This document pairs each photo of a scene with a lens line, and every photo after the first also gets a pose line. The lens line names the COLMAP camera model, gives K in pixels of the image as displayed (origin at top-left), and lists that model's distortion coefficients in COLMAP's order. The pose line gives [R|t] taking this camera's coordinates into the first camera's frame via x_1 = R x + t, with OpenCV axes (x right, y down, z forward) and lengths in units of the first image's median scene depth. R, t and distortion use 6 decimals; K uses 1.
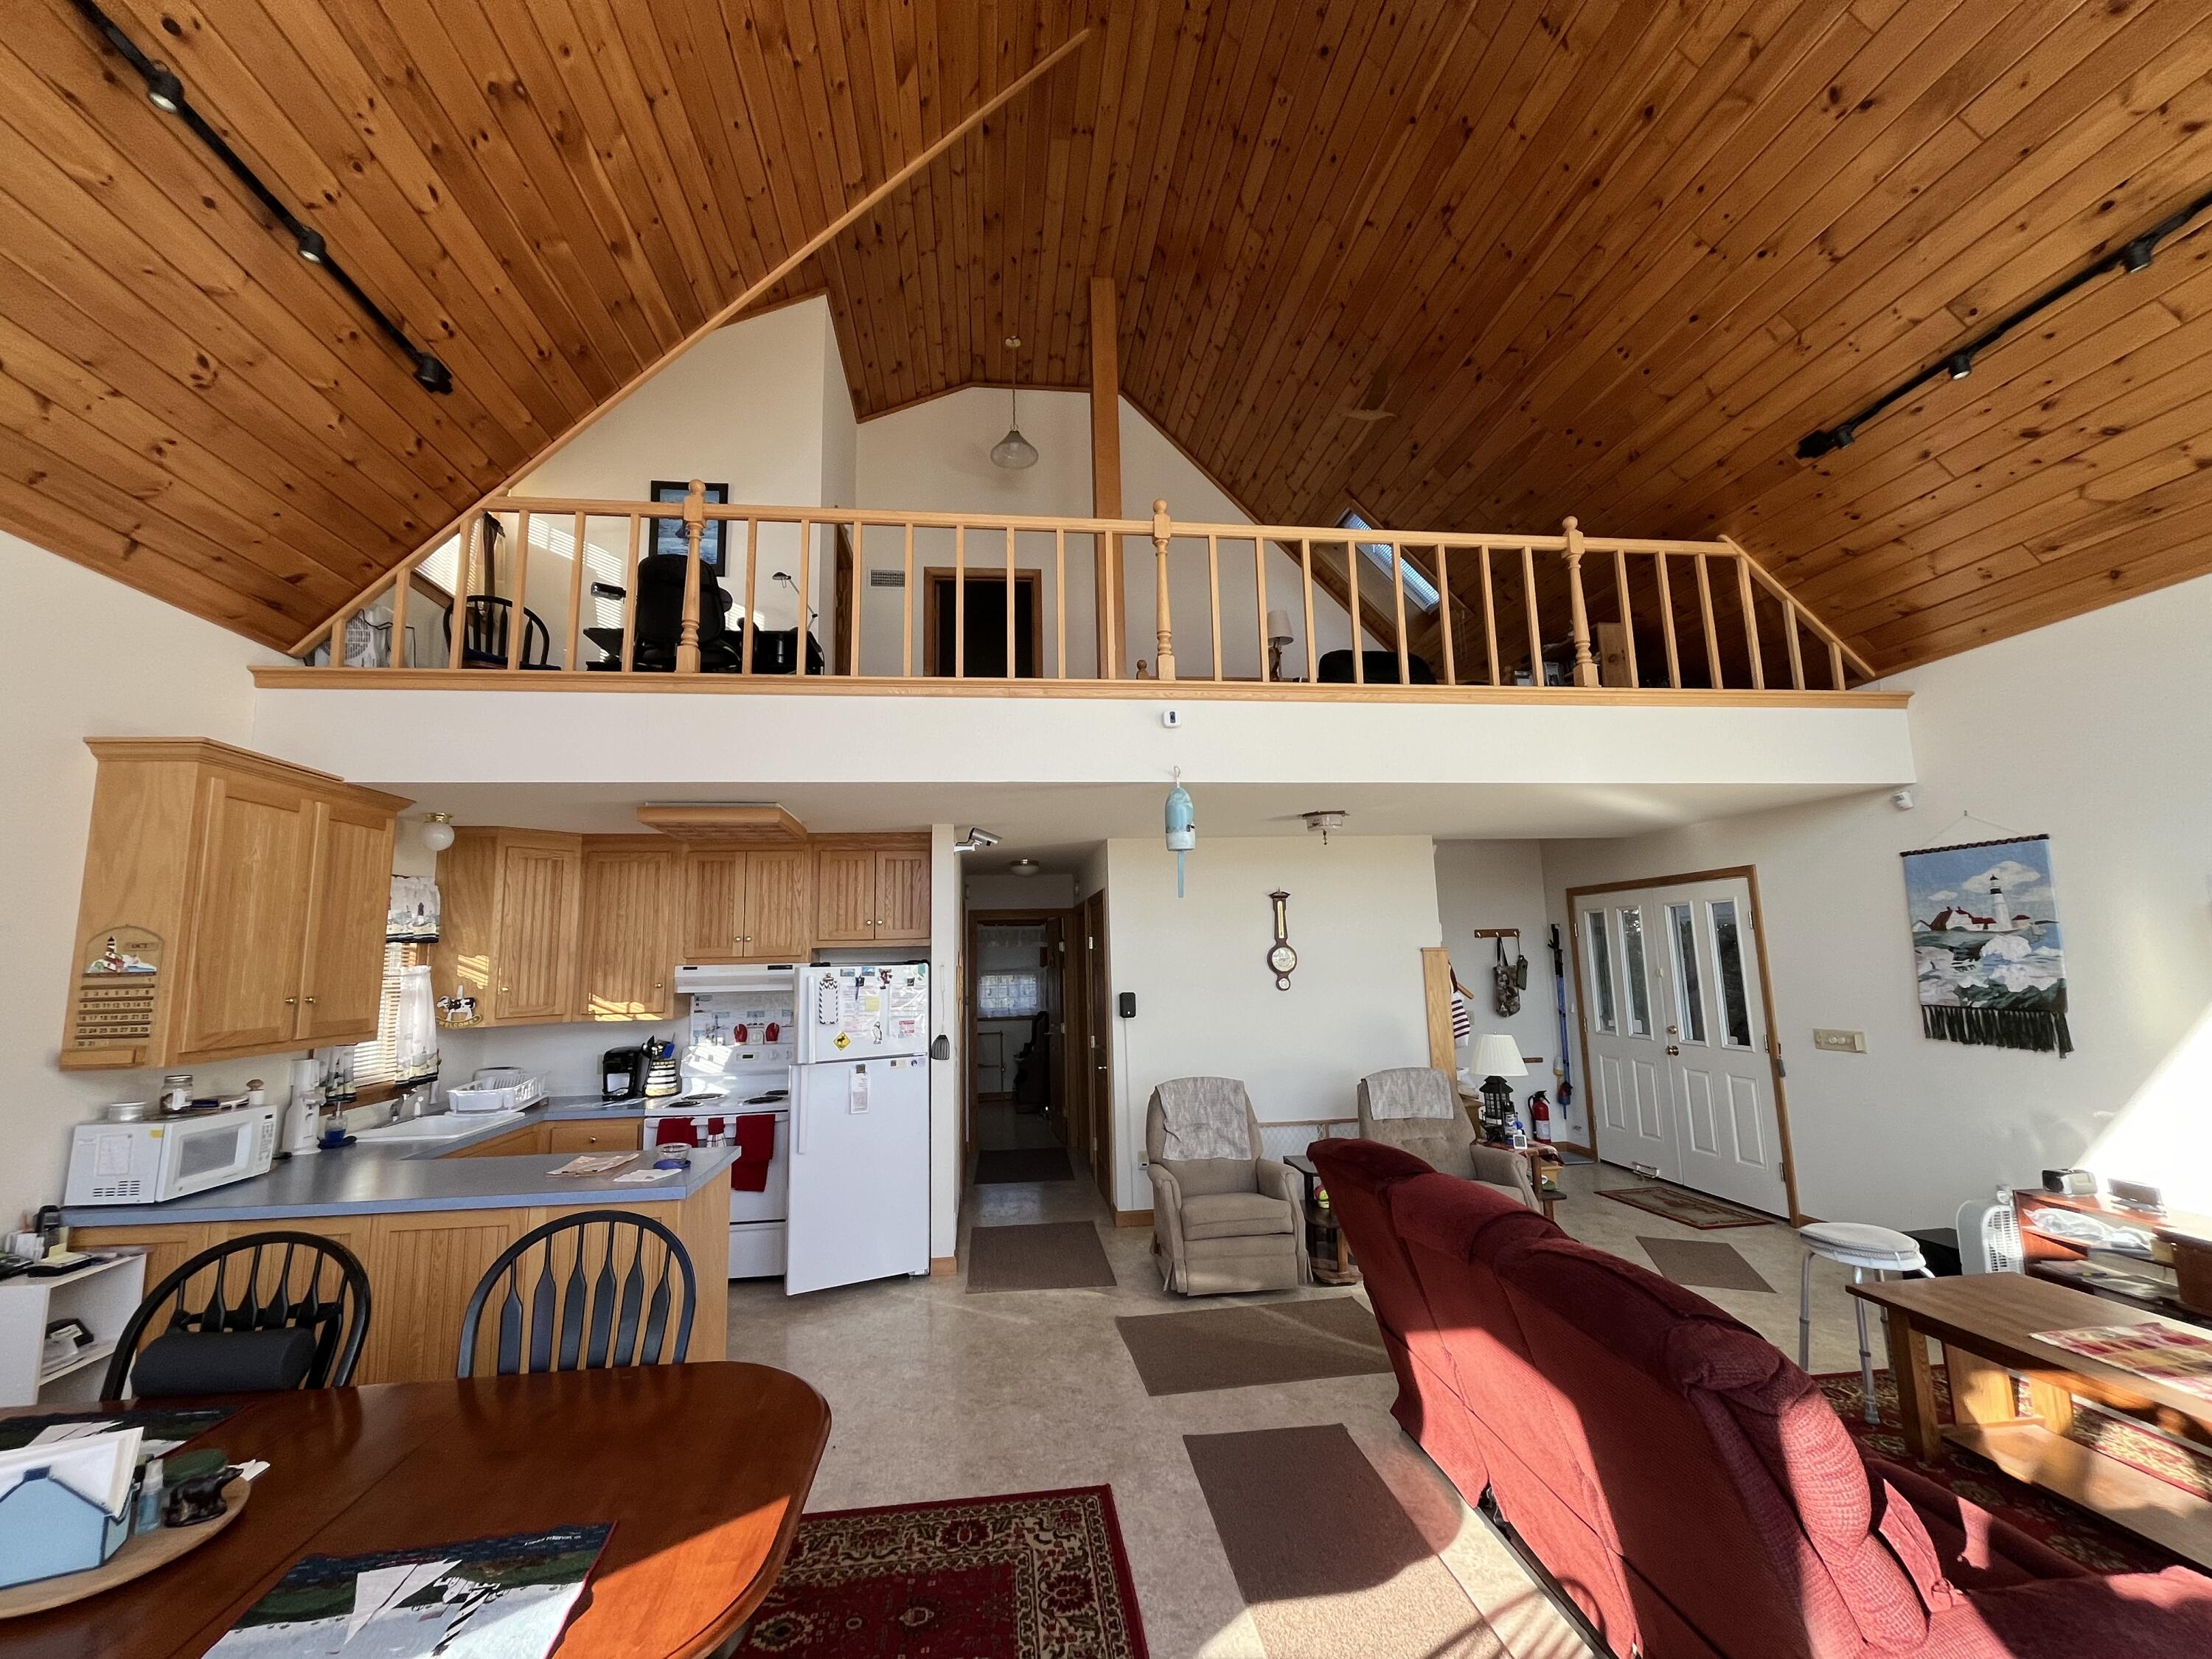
lens RADIAL K [[889.4, 0, 1090.7], [0, 889.4, 836.8], [0, 0, 1]] dist [-0.005788, 0.000077]
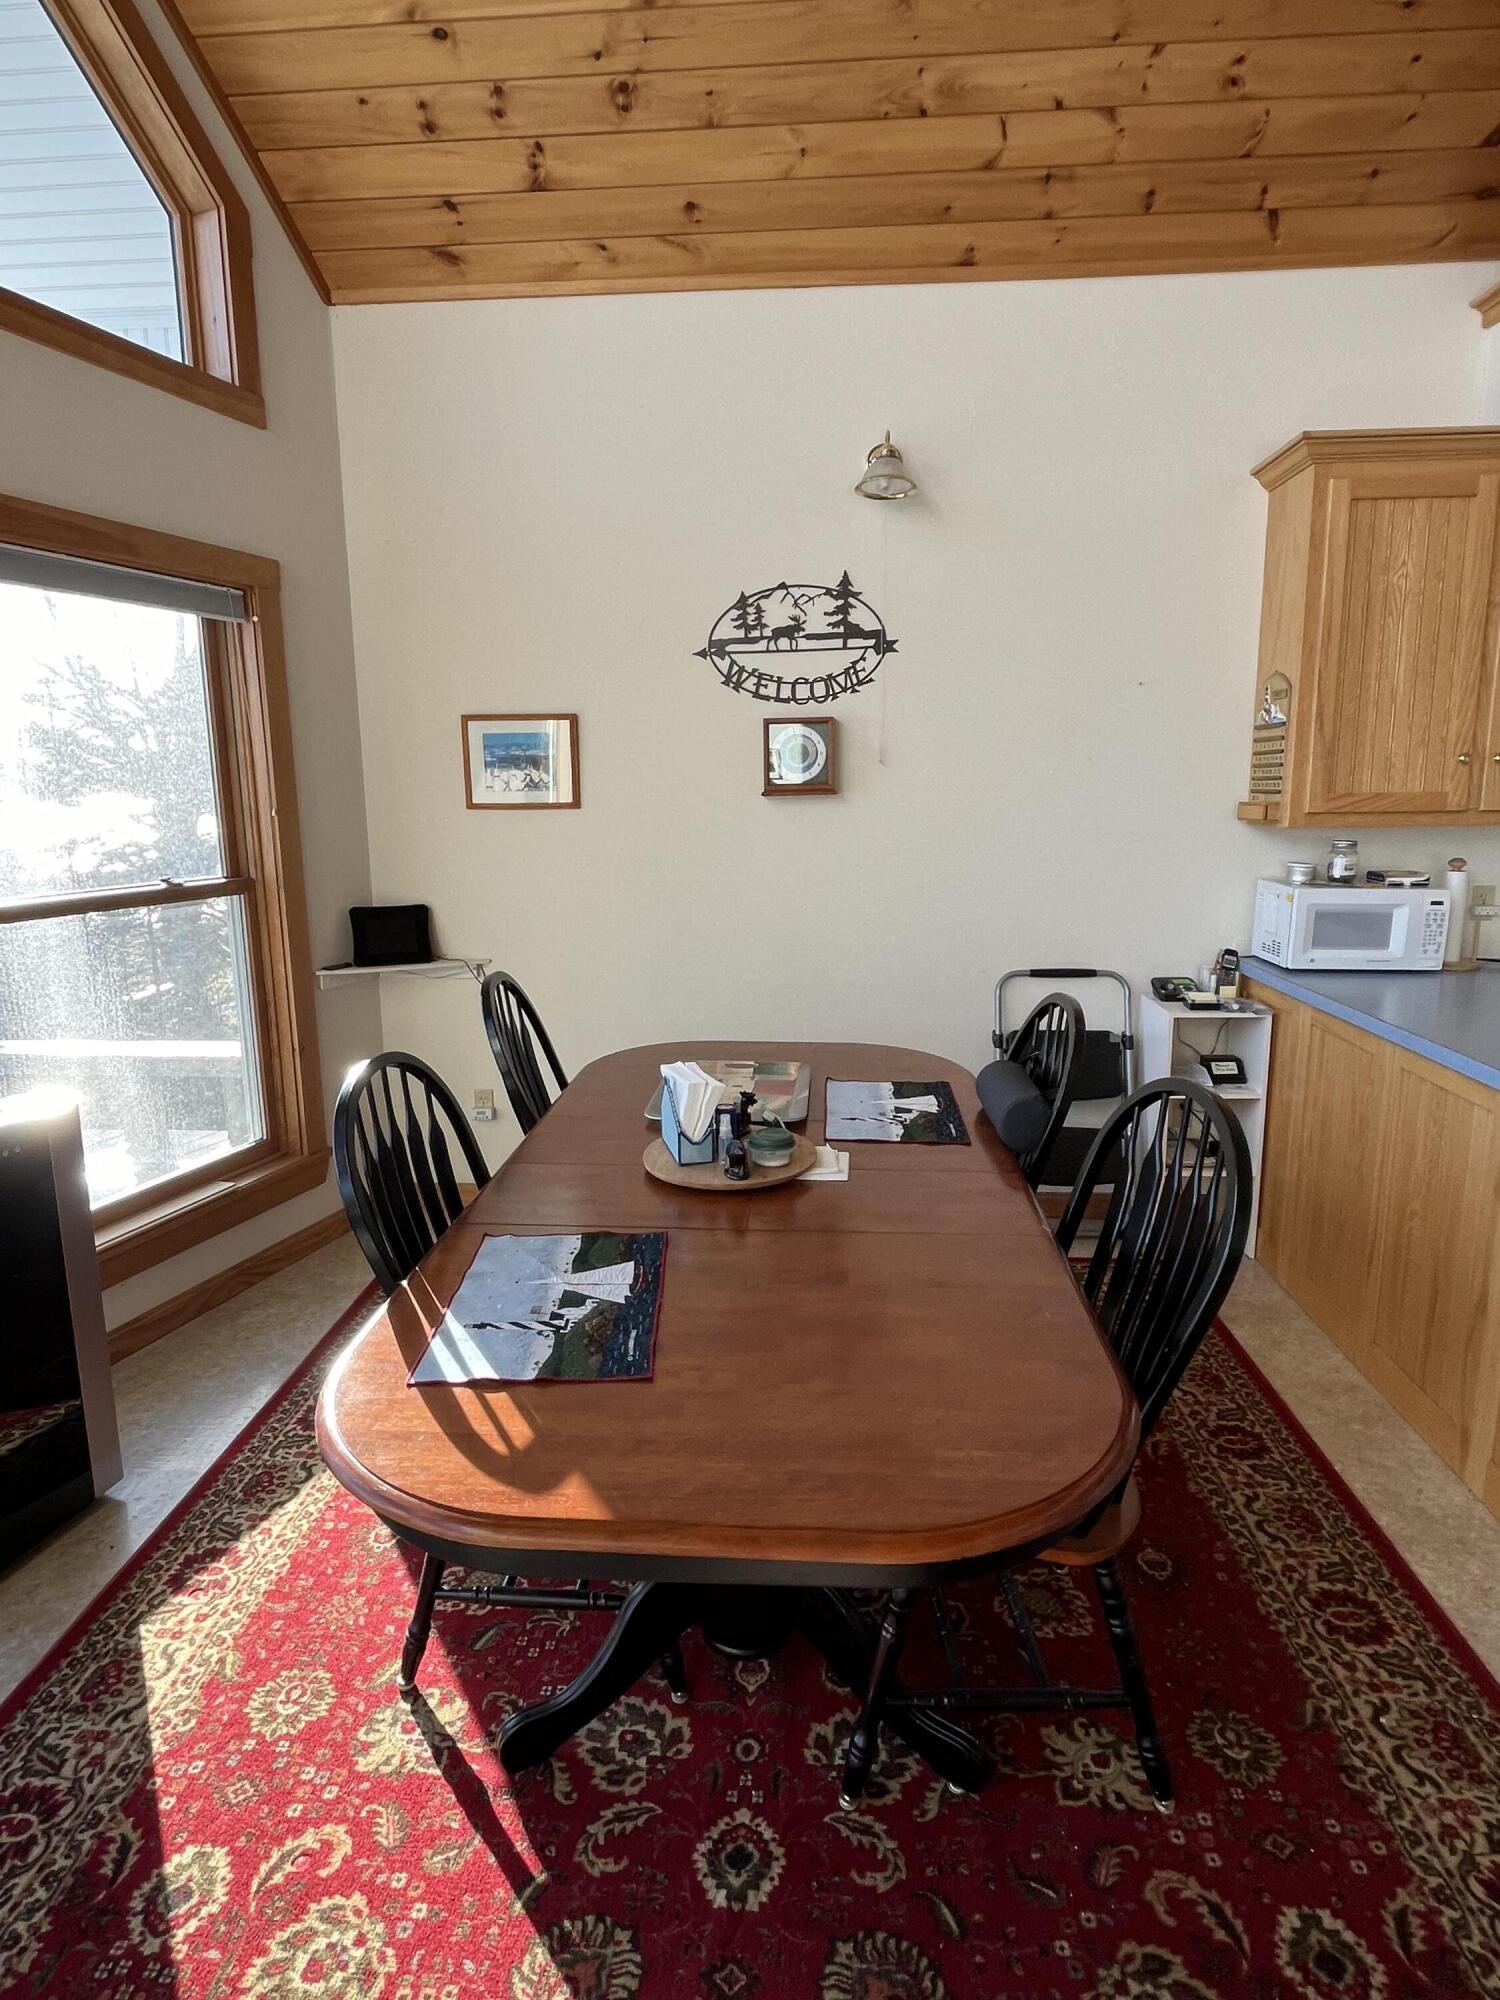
lens RADIAL K [[1069.1, 0, 747.1], [0, 1069.1, 975.7], [0, 0, 1]] dist [-0.003355, -0.000251]
pose [[-0.178572, 0.199933, -0.963400, 0.133651], [0.151072, 0.973099, 0.173943, 0.117261], [0.972260, -0.114482, -0.203972, 0.581872]]
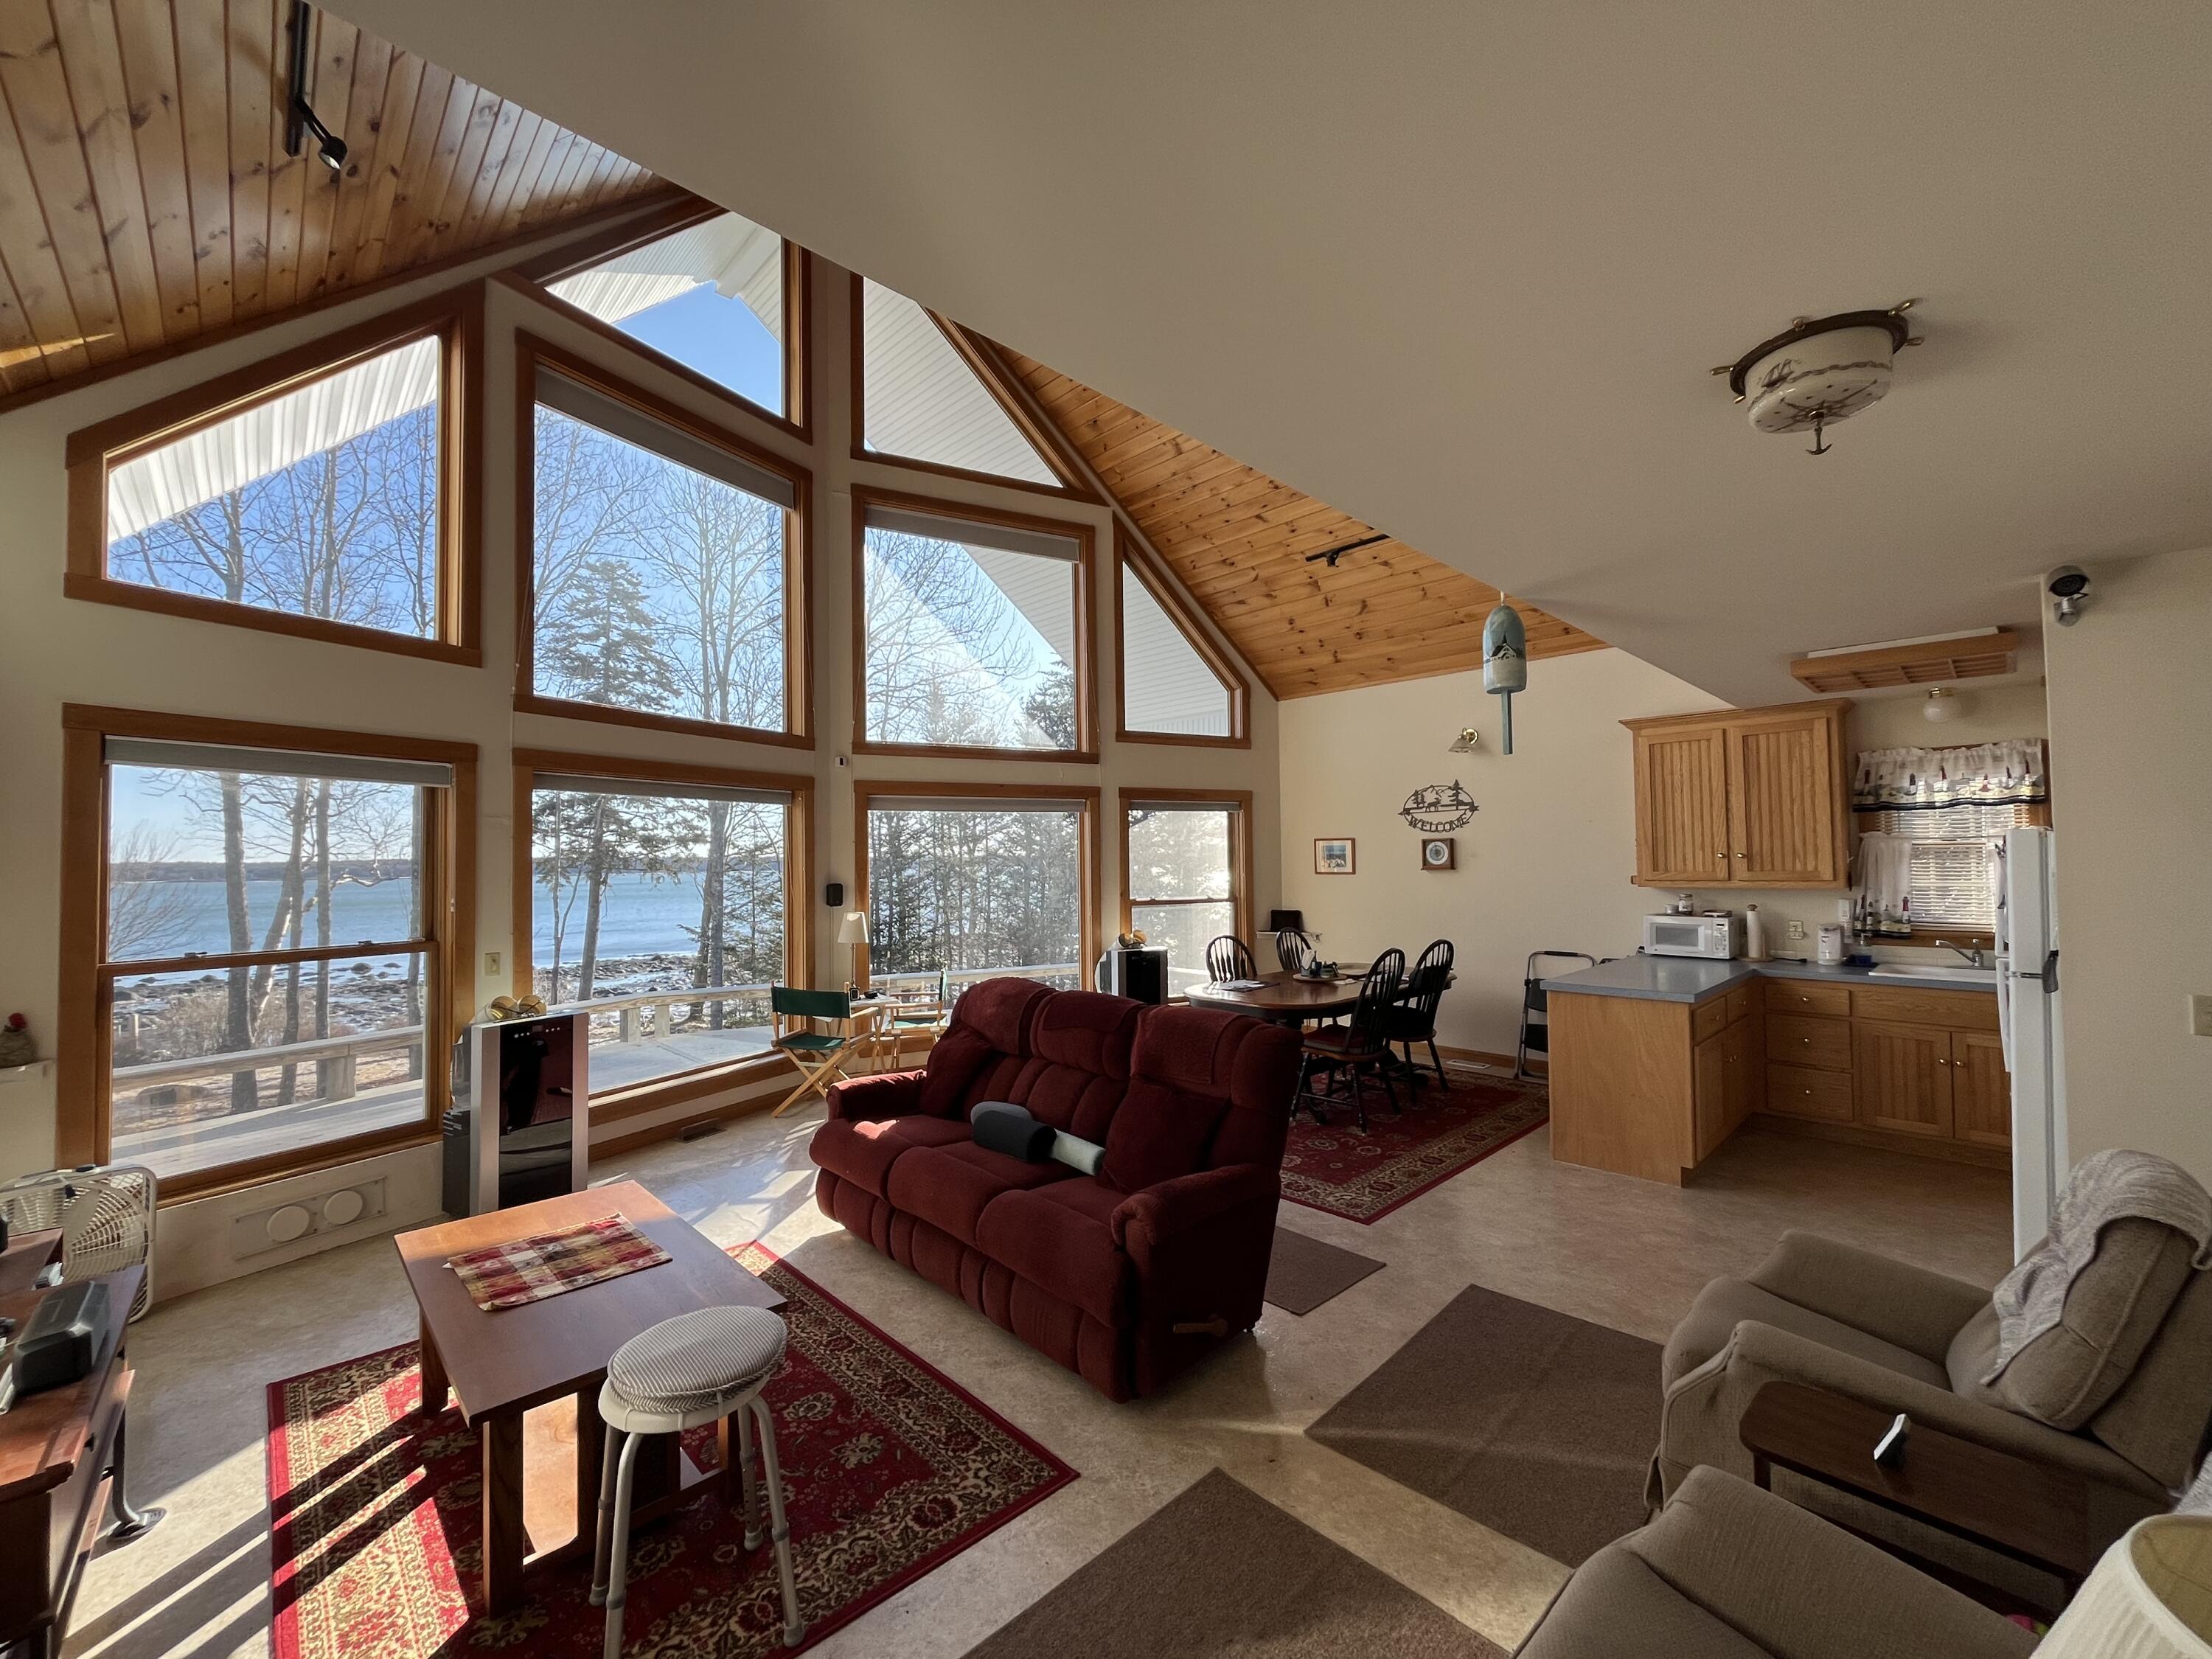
lens RADIAL K [[889.4, 0, 1093.7], [0, 889.4, 835.6], [0, 0, 1]] dist [-0.005788, 0.000077]
pose [[-0.798700, 0.015688, -0.601525, 0.997100], [0.114065, 0.985482, -0.125753, 0.227927], [0.590819, -0.169052, -0.788894, 1.646932]]
